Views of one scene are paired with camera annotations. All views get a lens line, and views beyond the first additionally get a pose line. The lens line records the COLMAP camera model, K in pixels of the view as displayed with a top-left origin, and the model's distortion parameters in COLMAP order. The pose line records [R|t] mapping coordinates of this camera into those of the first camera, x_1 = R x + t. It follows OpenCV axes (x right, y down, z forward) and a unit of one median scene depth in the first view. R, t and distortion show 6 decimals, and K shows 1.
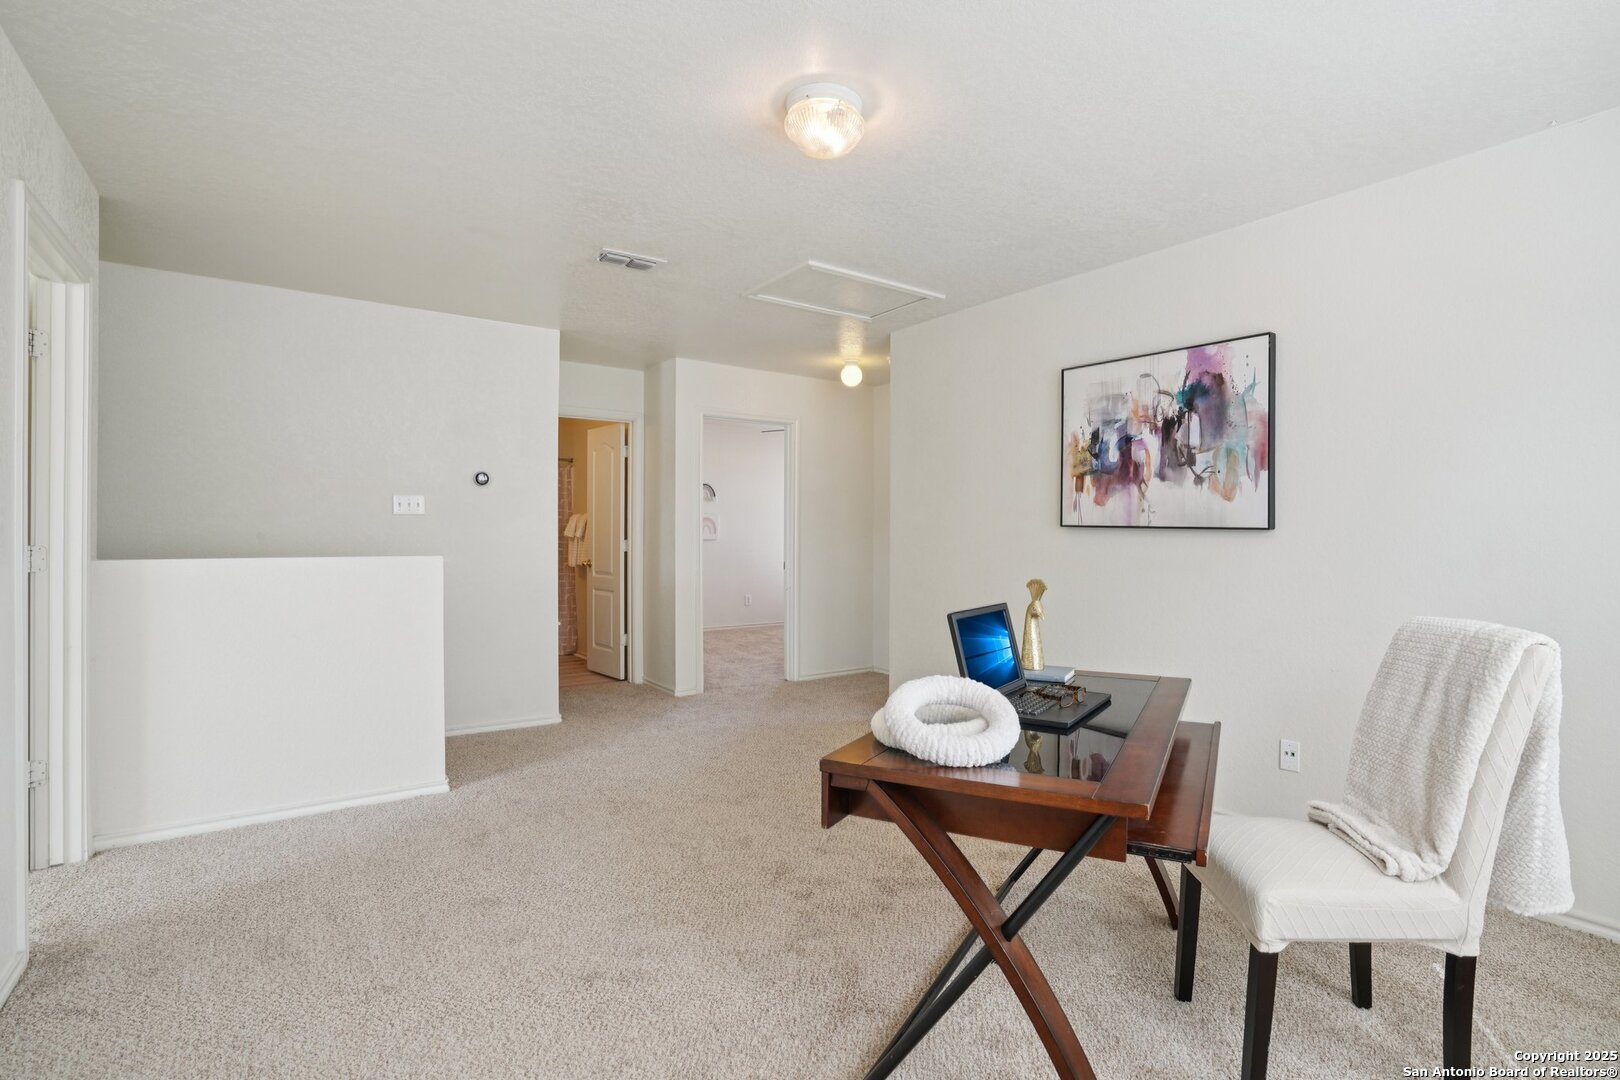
lens RADIAL K [[749.7, 0, 866.8], [0, 749.7, 543.3], [0, 0, 1]] dist [-0.015567, -0.000075]
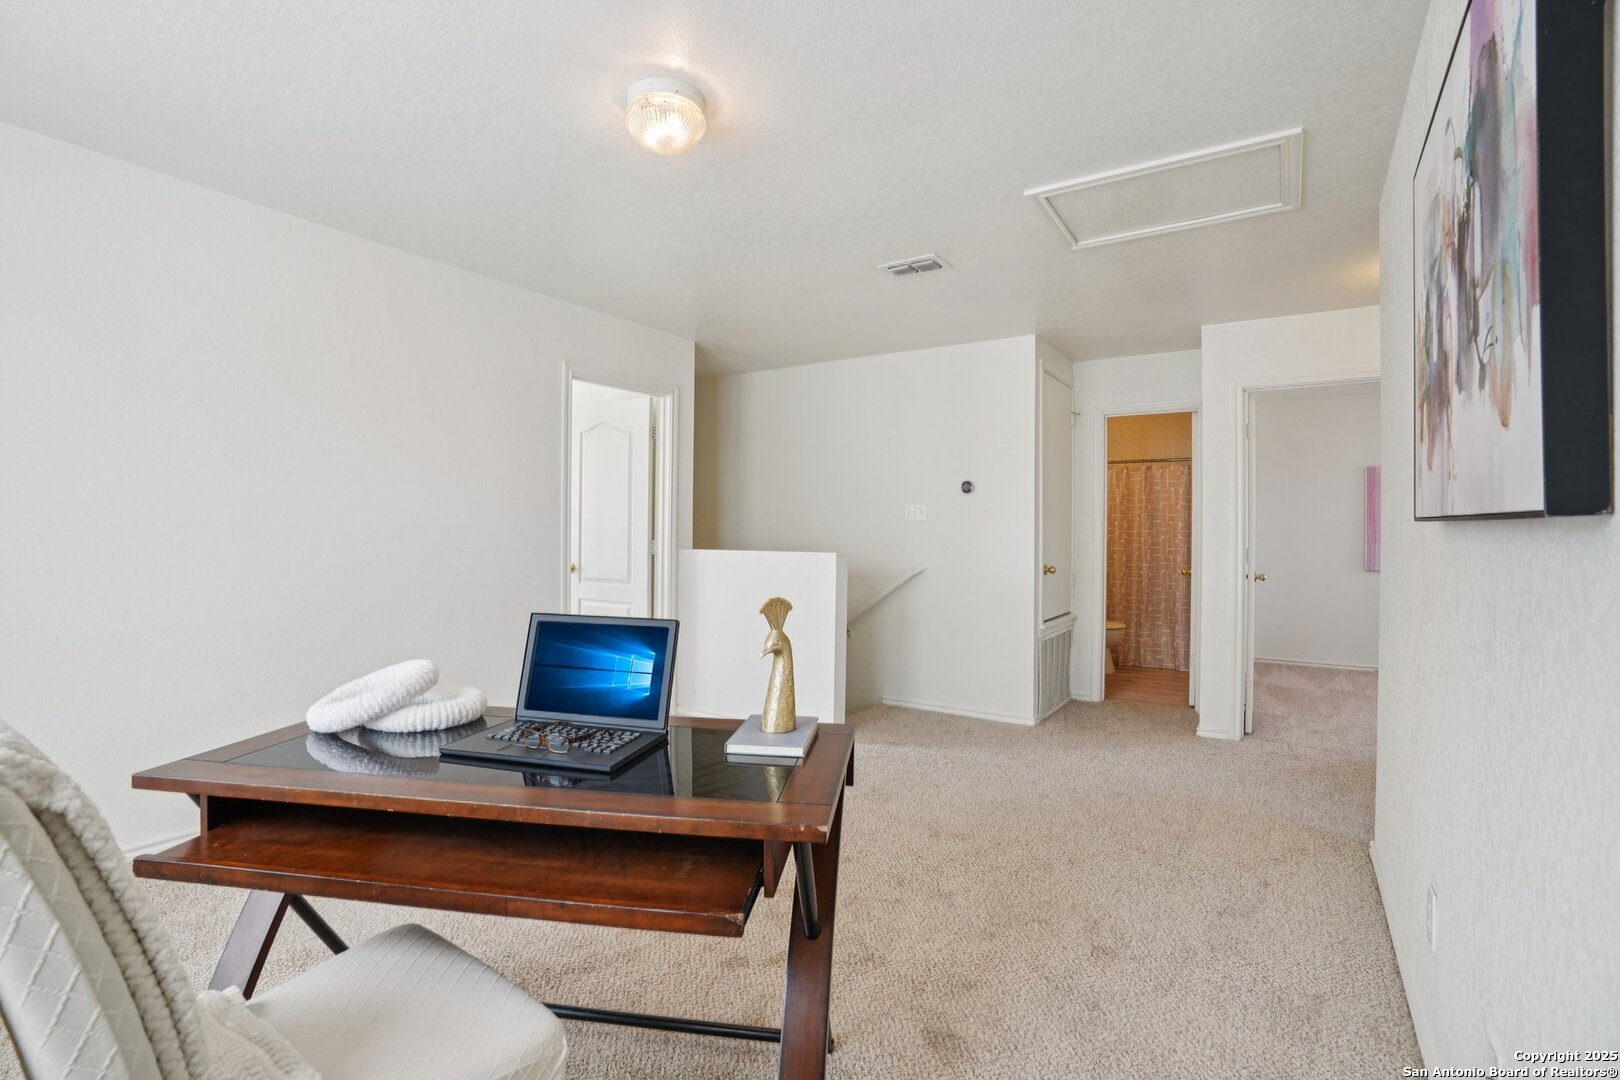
lens RADIAL K [[745.4, 0, 808.3], [0, 745.4, 533.1], [0, 0, 1]] dist [-0.066747, 0.027211]
pose [[0.360378, -0.005850, -0.932788, 0.544179], [-0.016330, 0.999788, -0.012579, 0.000335], [0.932663, 0.019765, 0.360206, 0.491549]]
